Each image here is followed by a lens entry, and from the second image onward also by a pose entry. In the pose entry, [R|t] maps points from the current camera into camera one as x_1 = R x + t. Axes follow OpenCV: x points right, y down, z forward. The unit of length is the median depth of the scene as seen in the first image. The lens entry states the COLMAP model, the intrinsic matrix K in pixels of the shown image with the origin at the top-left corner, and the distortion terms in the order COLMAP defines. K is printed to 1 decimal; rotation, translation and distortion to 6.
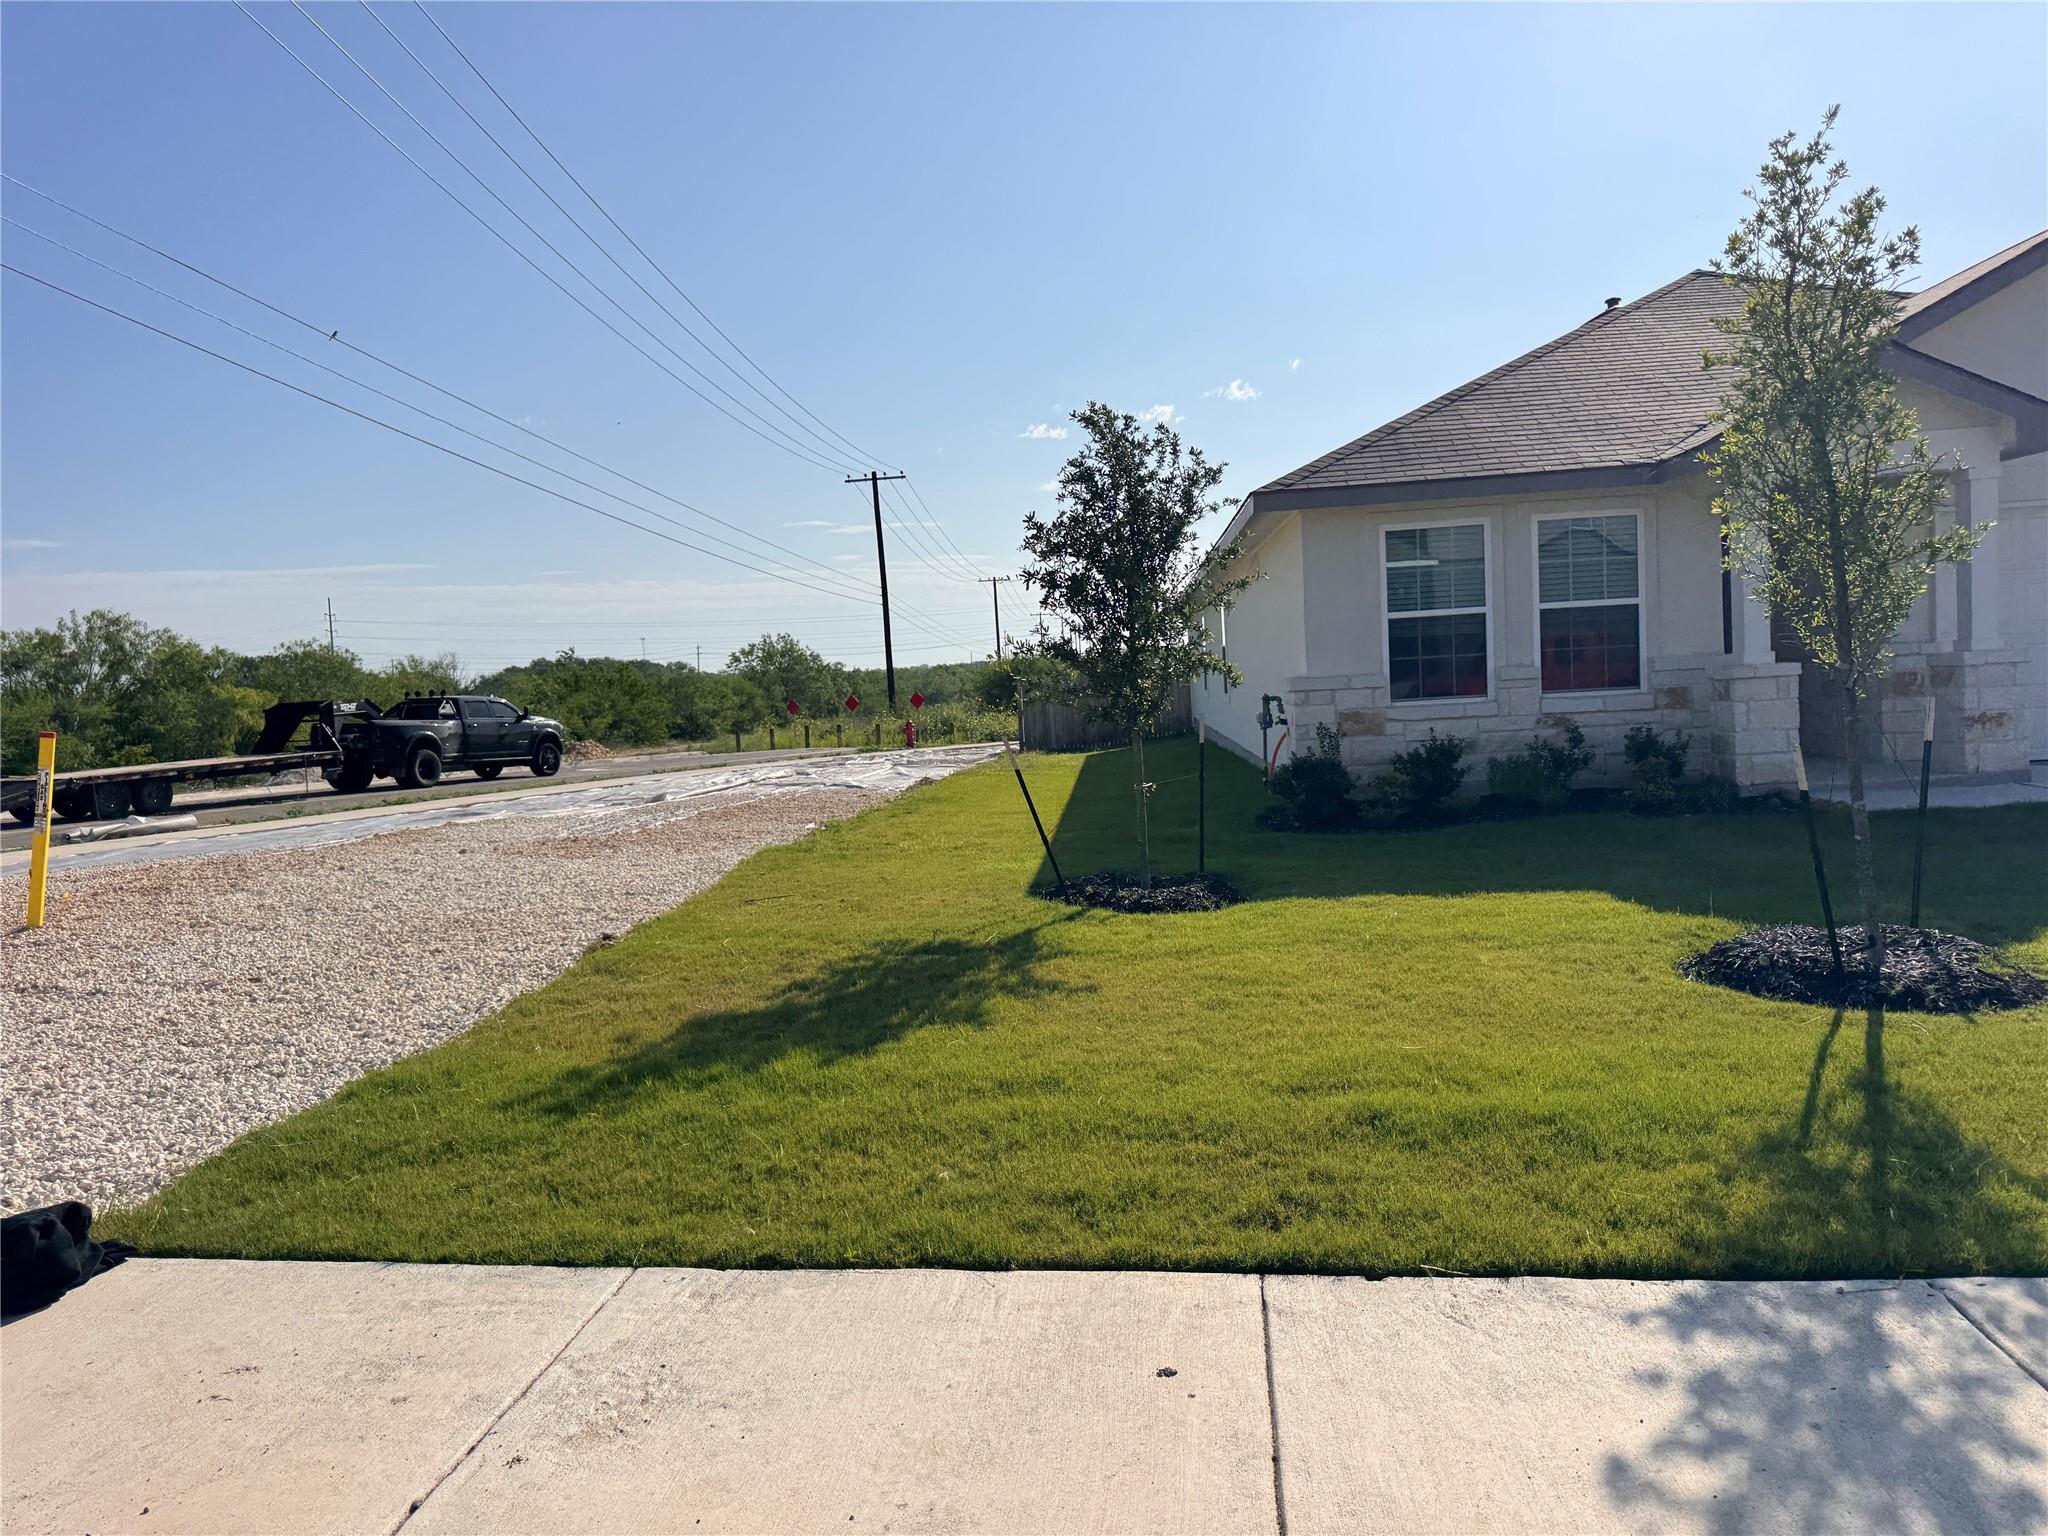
lens RADIAL K [[1441.2, 0, 1022.4], [0, 1441.2, 770.3], [0, 0, 1]] dist [0.050060, -0.056811]
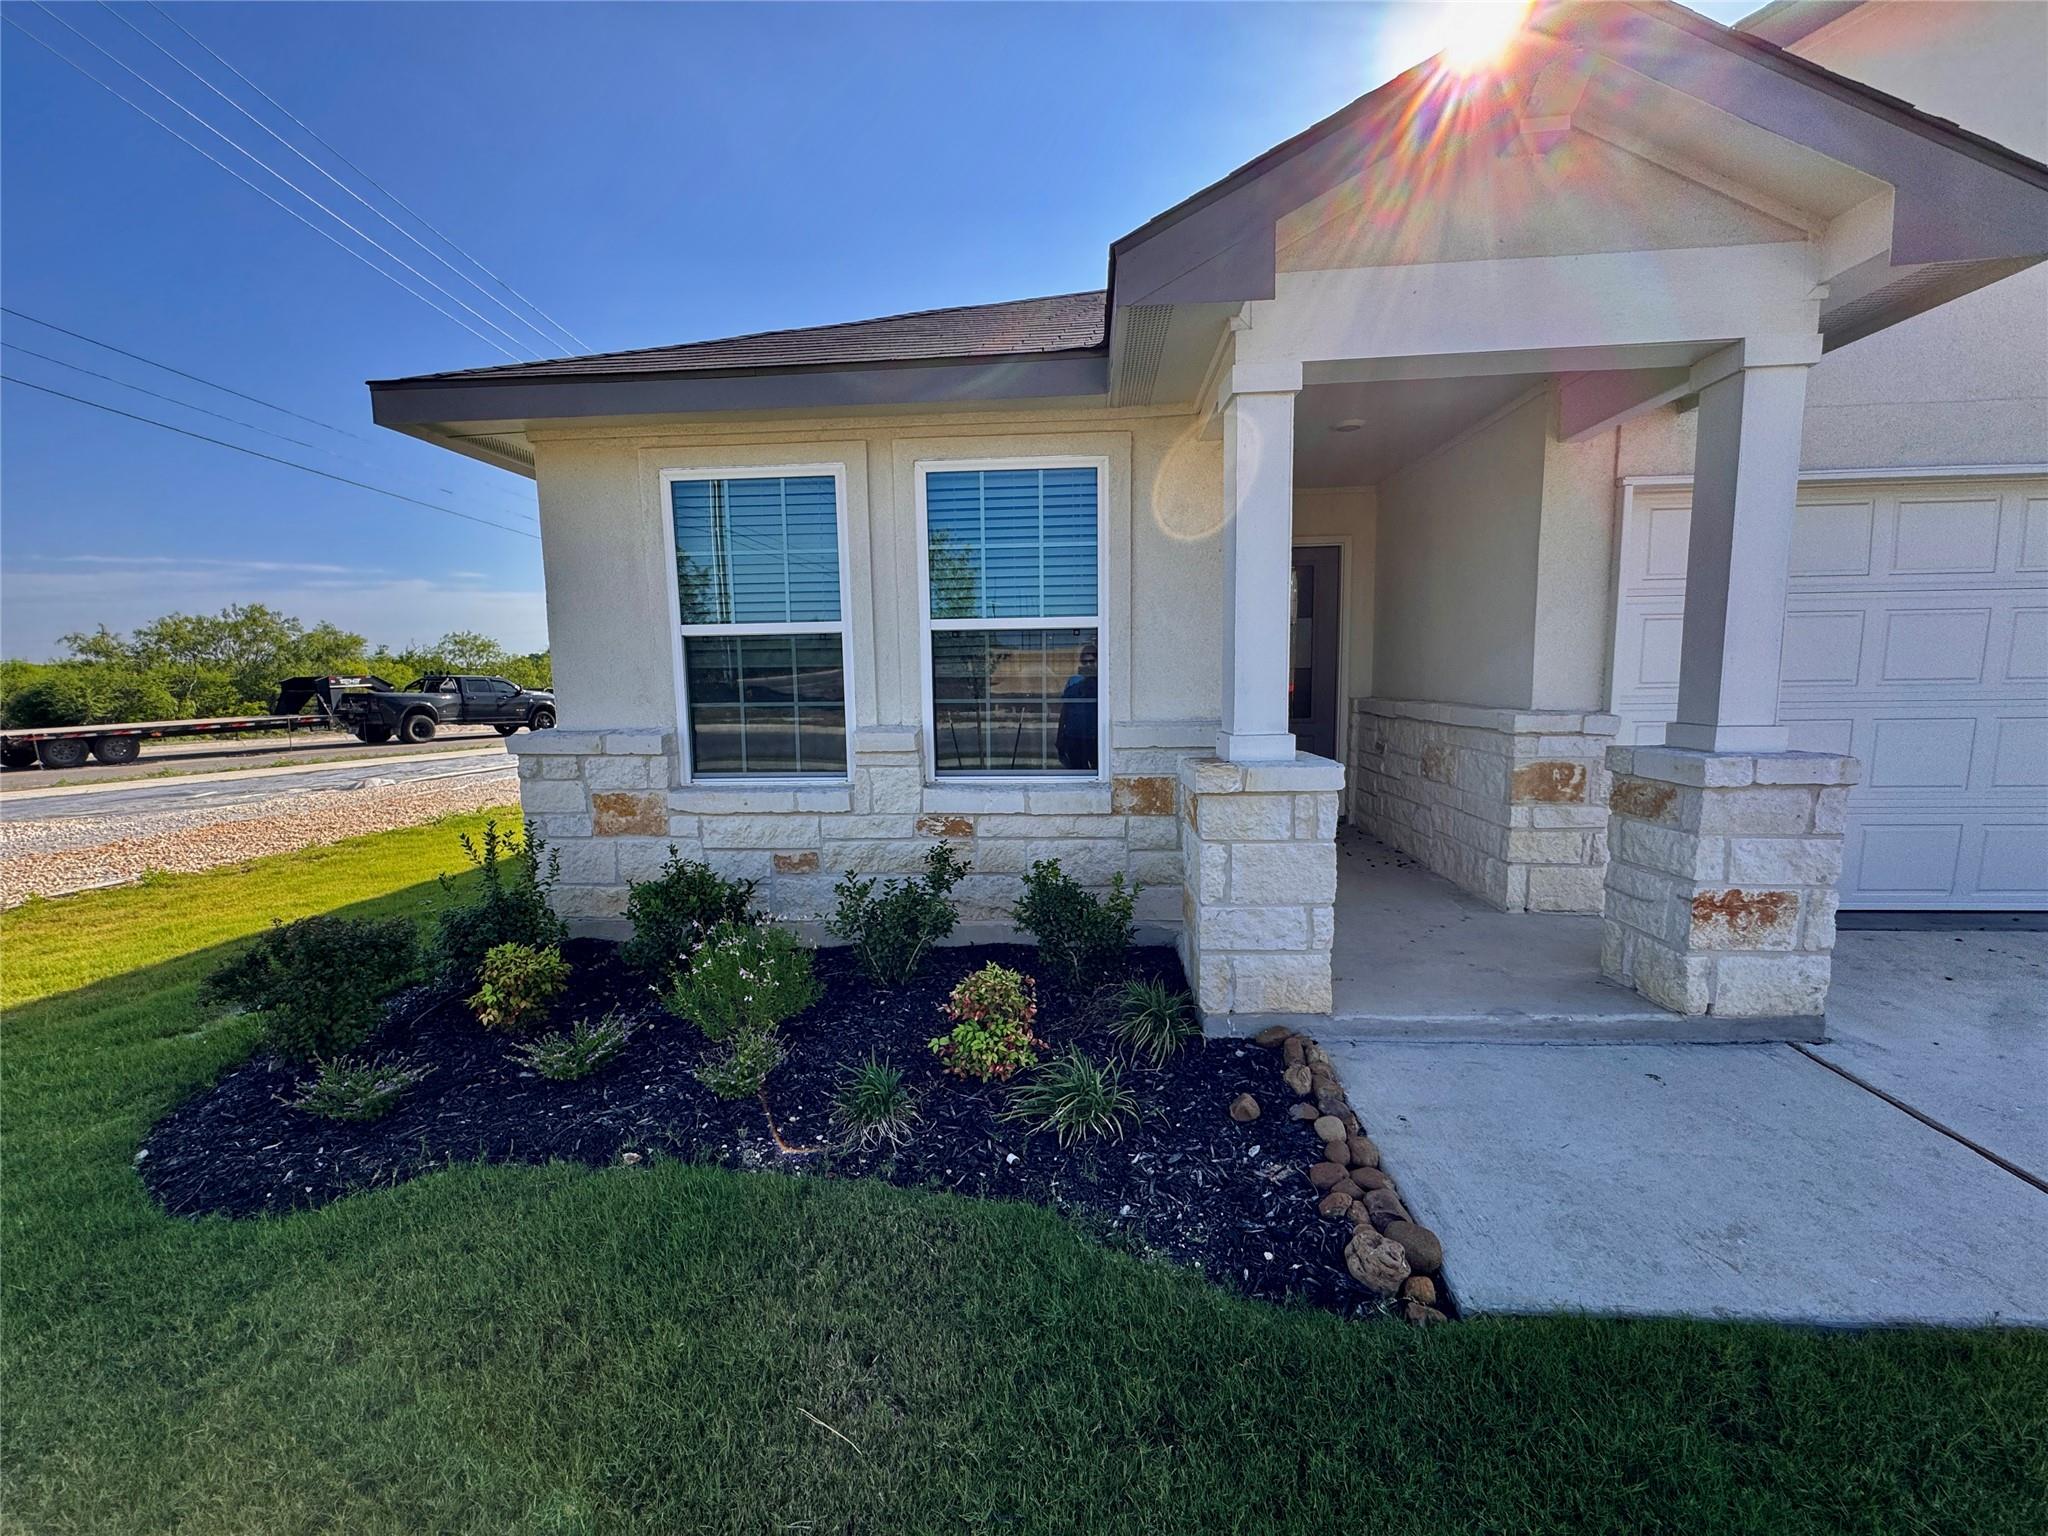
lens RADIAL K [[815.5, 0, 1021.5], [0, 815.5, 764.1], [0, 0, 1]] dist [-0.002649, -0.000038]
pose [[0.999299, 0.037173, 0.004443, 0.428448], [-0.037349, 0.998049, 0.050024, -0.082360], [-0.002575, -0.050155, 0.998738, 0.738052]]
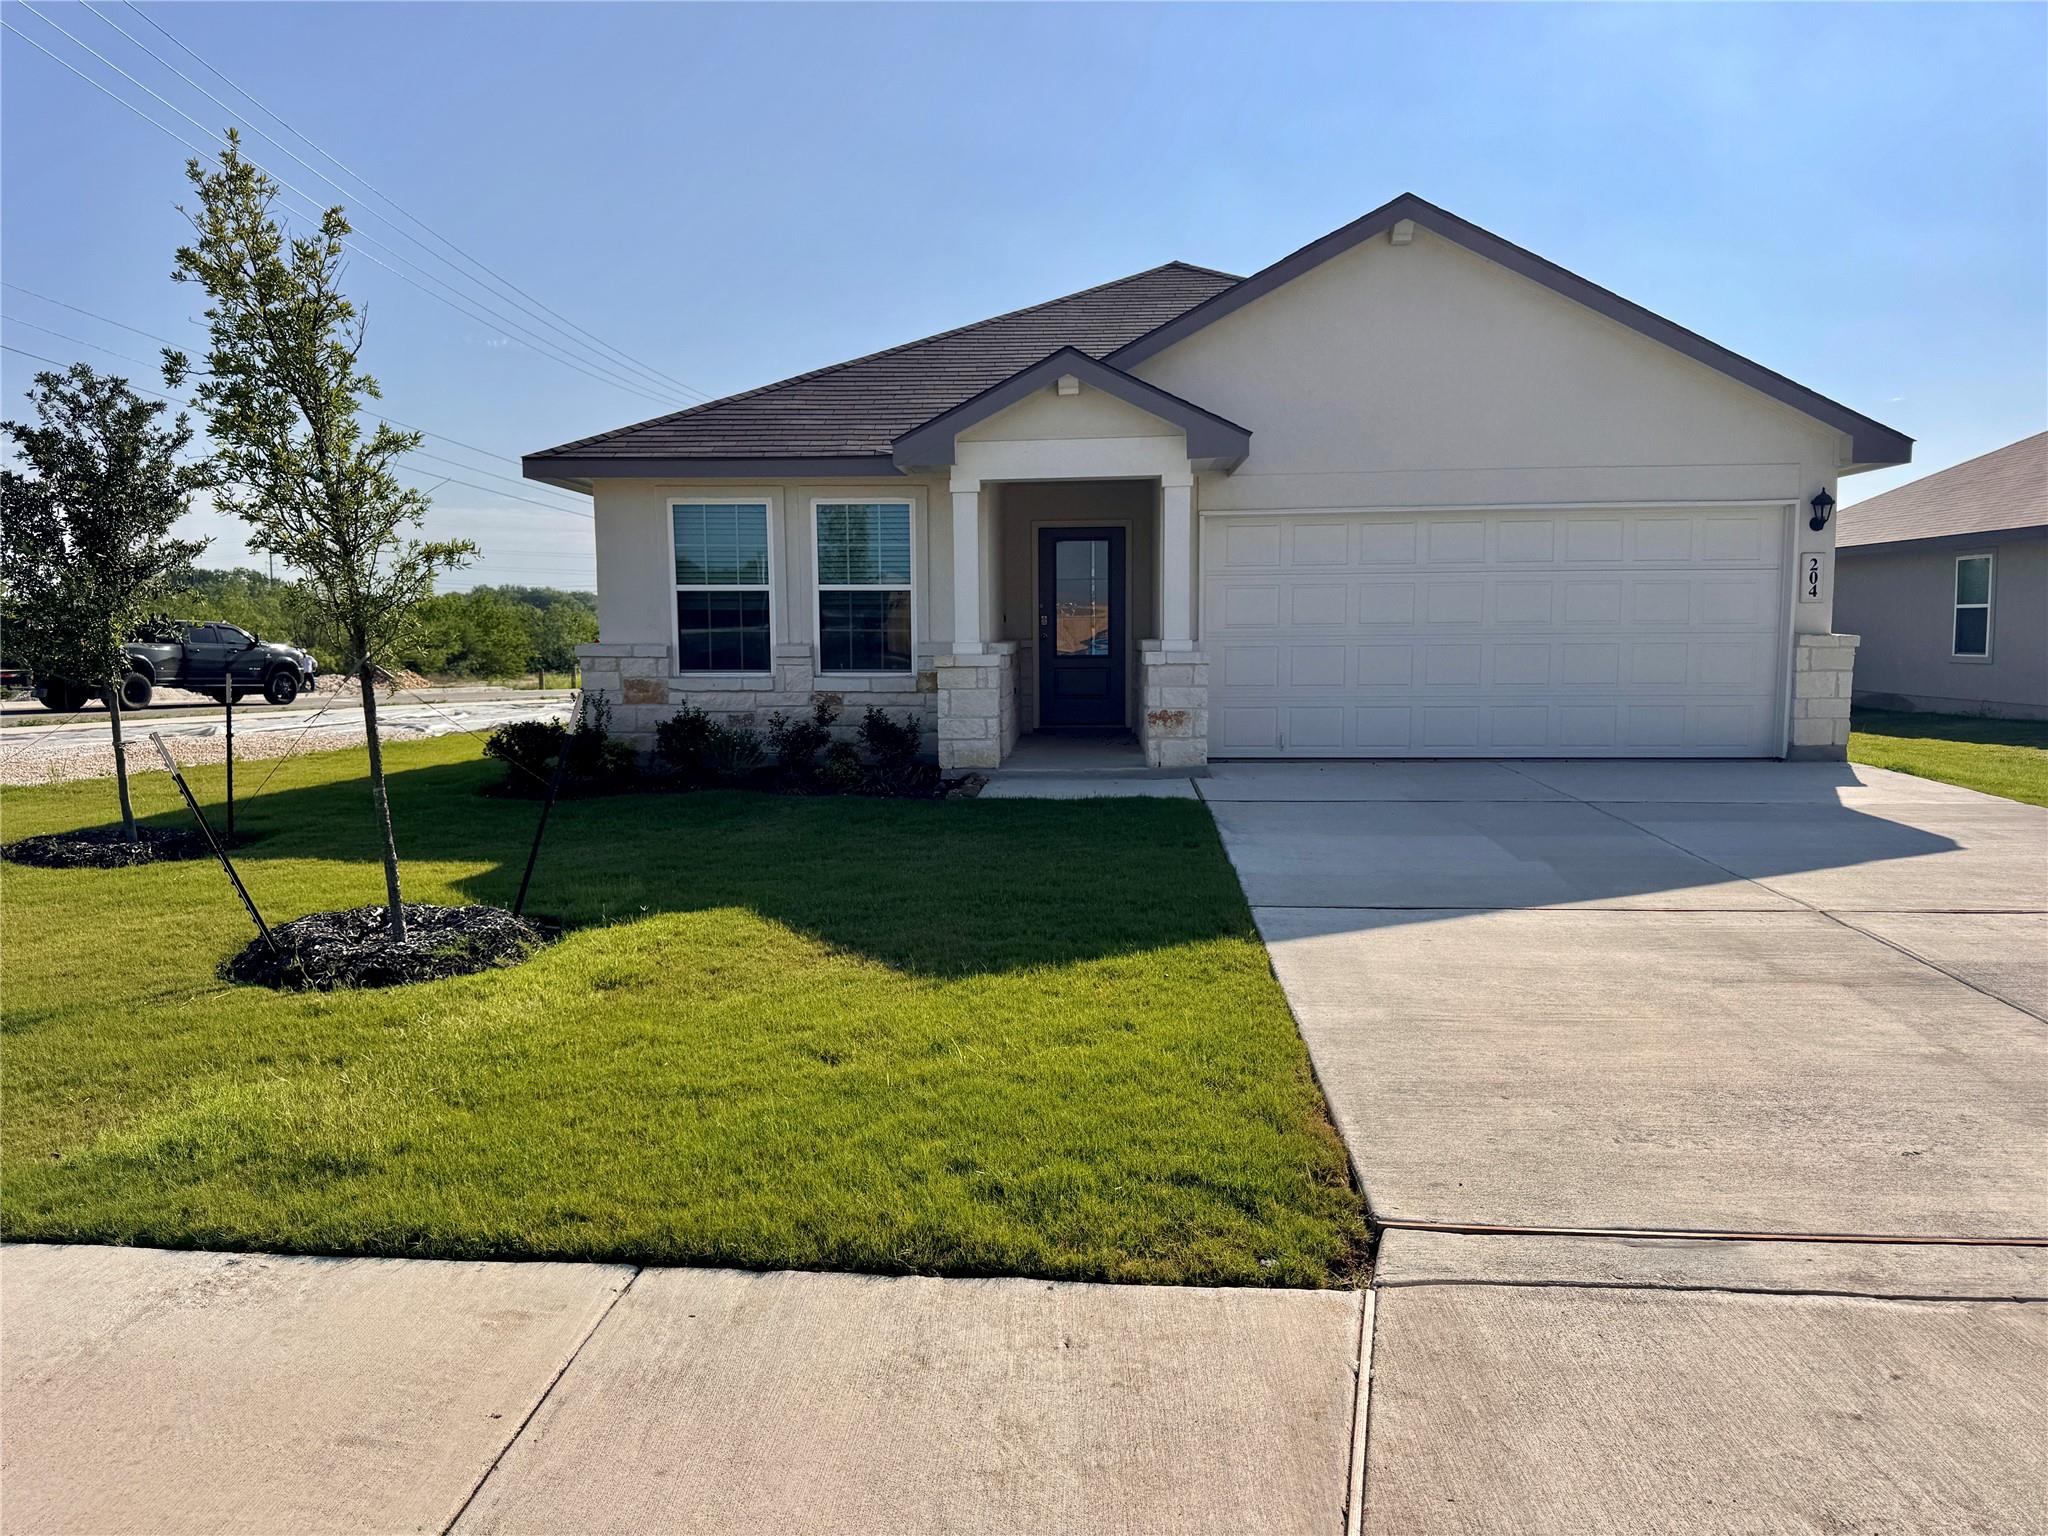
lens RADIAL K [[1441.2, 0, 1030.9], [0, 1441.2, 782.6], [0, 0, 1]] dist [0.050060, -0.056811]
pose [[0.998516, 0.045464, 0.029988, 0.526452], [-0.046667, 0.998080, 0.040713, -0.025209], [-0.028080, -0.042052, 0.998721, -0.037103]]
